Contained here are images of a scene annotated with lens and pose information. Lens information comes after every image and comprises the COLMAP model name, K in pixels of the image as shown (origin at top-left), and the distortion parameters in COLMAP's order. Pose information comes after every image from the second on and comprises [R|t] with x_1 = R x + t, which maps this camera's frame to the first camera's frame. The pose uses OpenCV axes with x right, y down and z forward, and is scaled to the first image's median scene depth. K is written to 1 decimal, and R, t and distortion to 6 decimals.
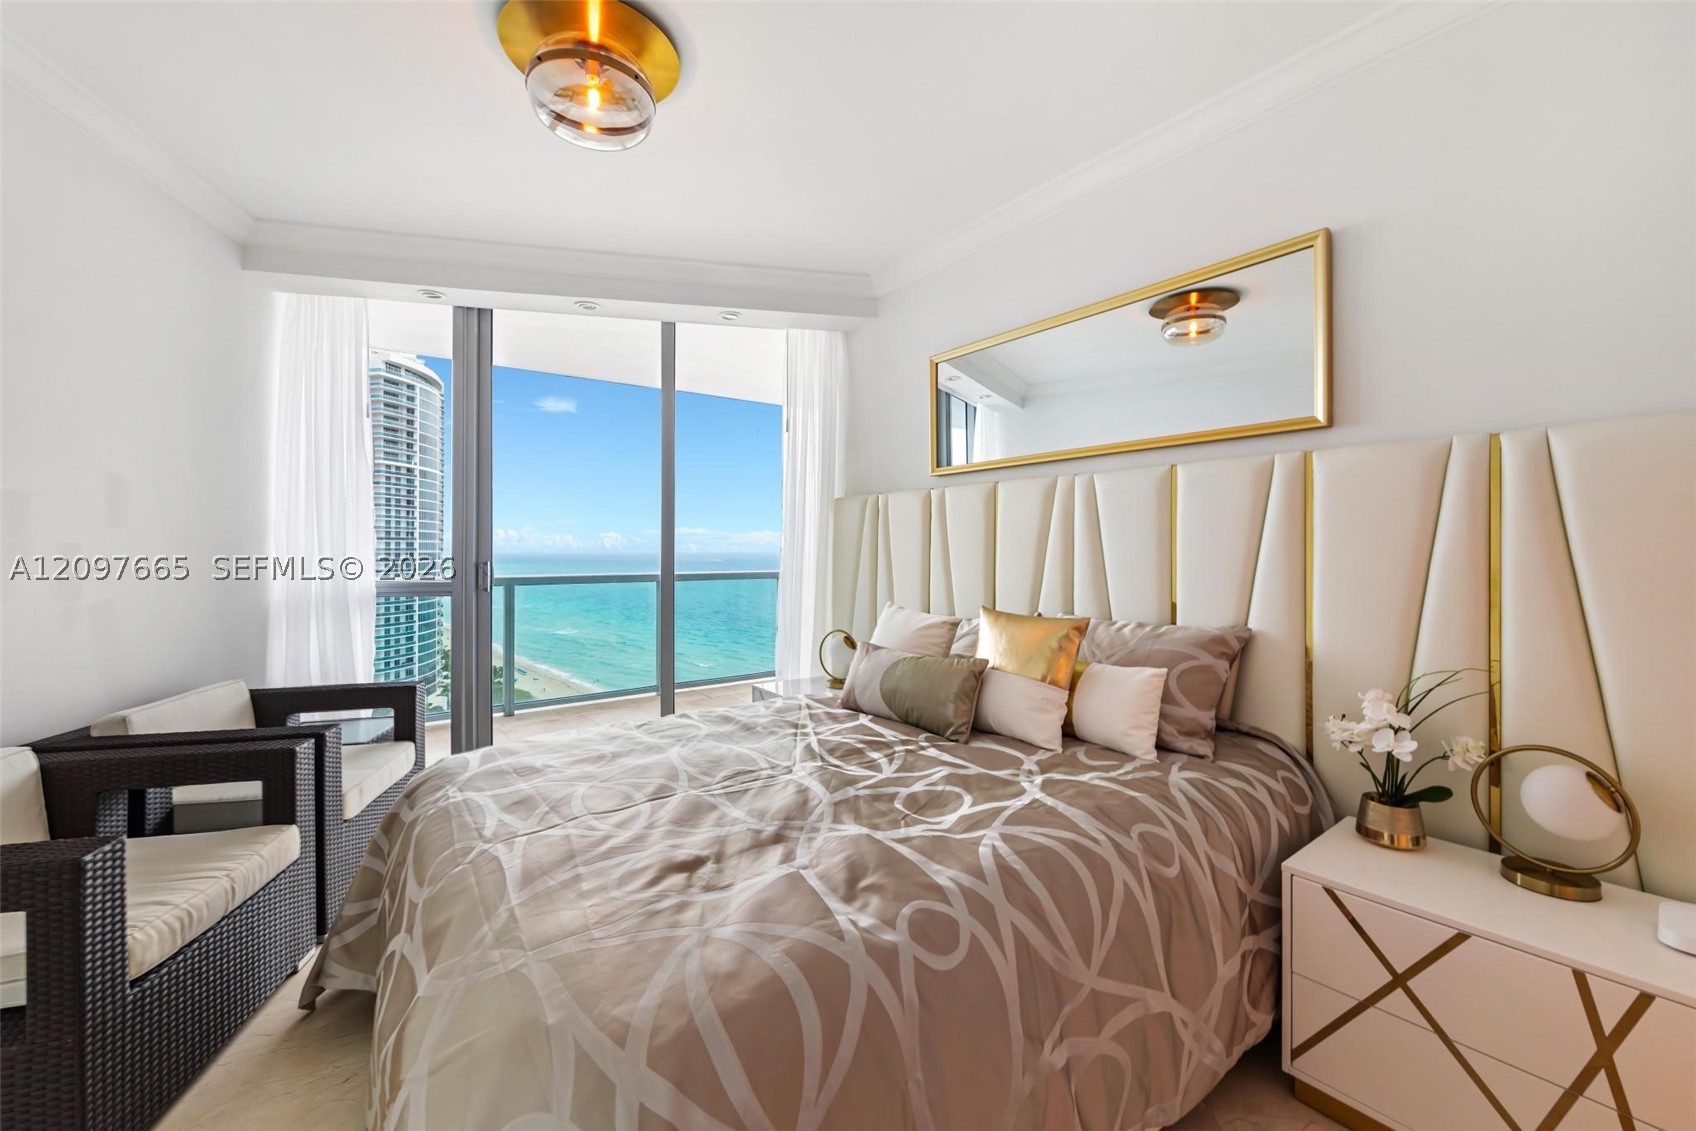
lens RADIAL K [[686.9, 0, 844.1], [0, 686.9, 551.1], [0, 0, 1]] dist [-0.001280, 0.000099]
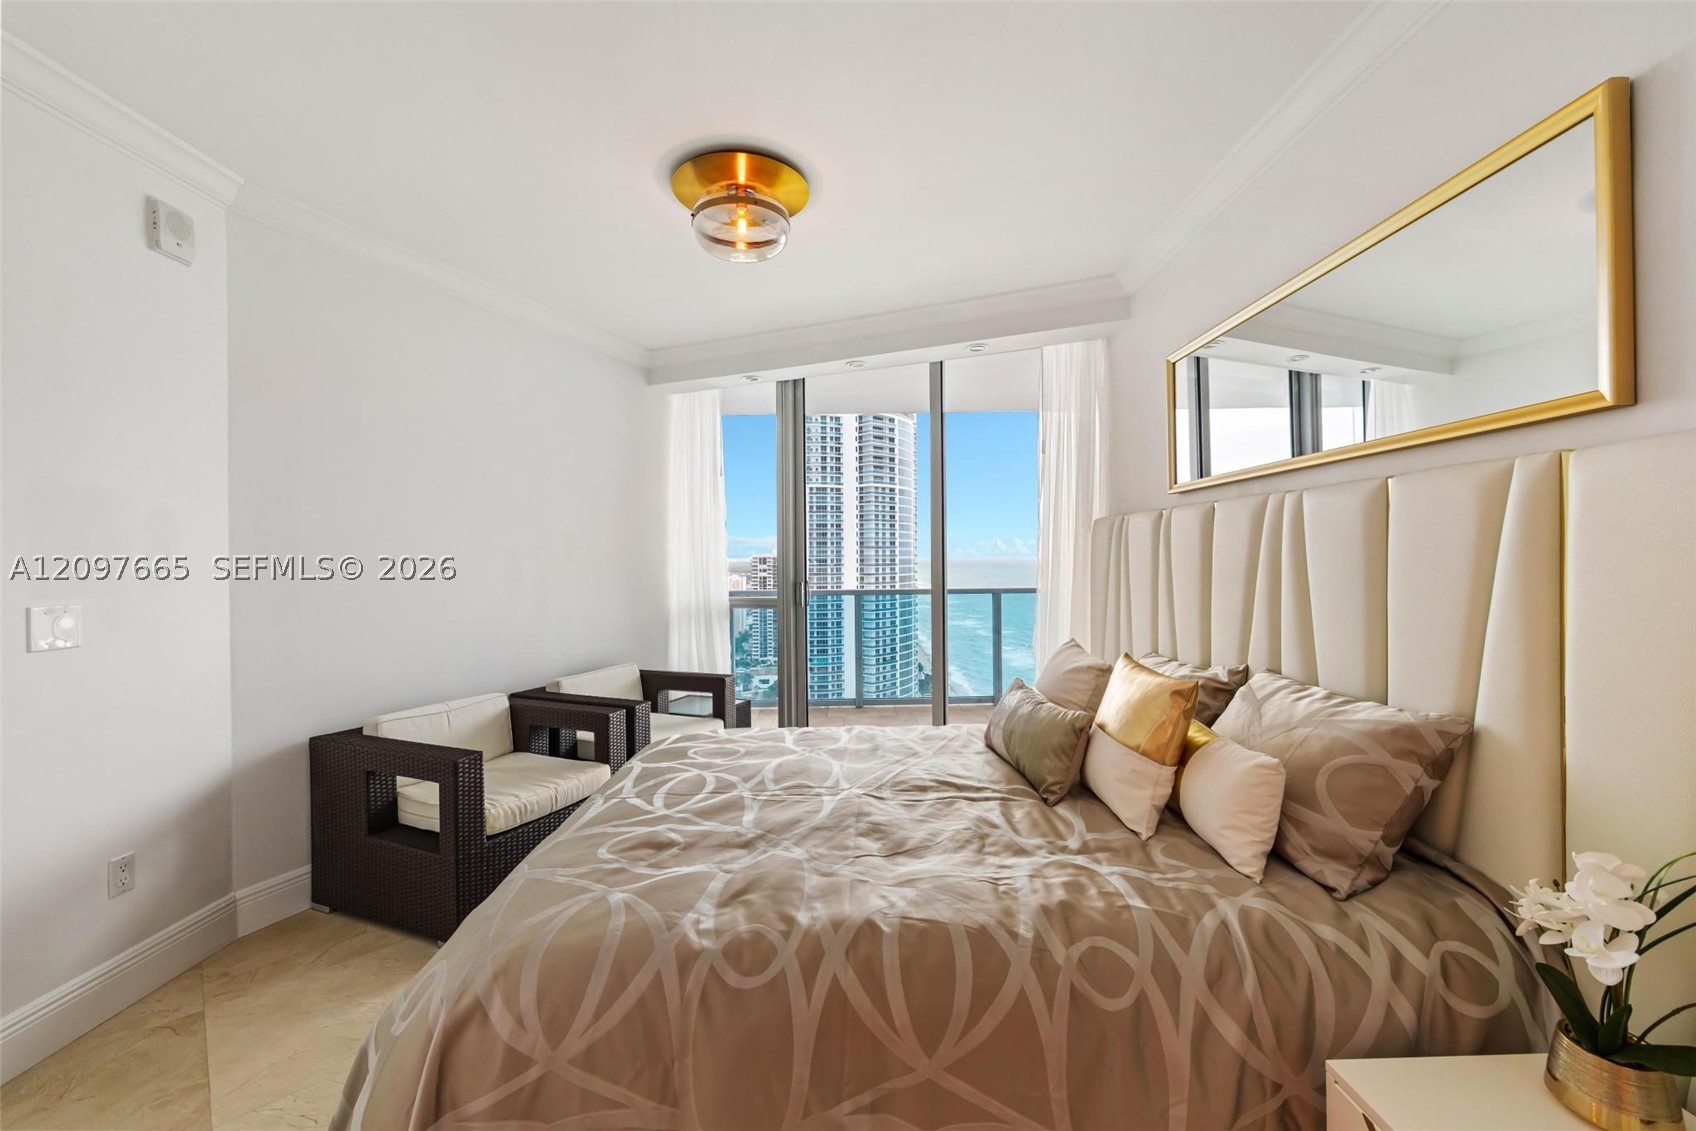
lens RADIAL K [[681.8, 0, 844.8], [0, 681.8, 557.2], [0, 0, 1]] dist [-0.000182, 0.000000]
pose [[0.800482, -0.007345, -0.599312, 0.482374], [0.008969, 0.999960, -0.000276, -0.050097], [0.599290, -0.005154, 0.800516, 0.101344]]
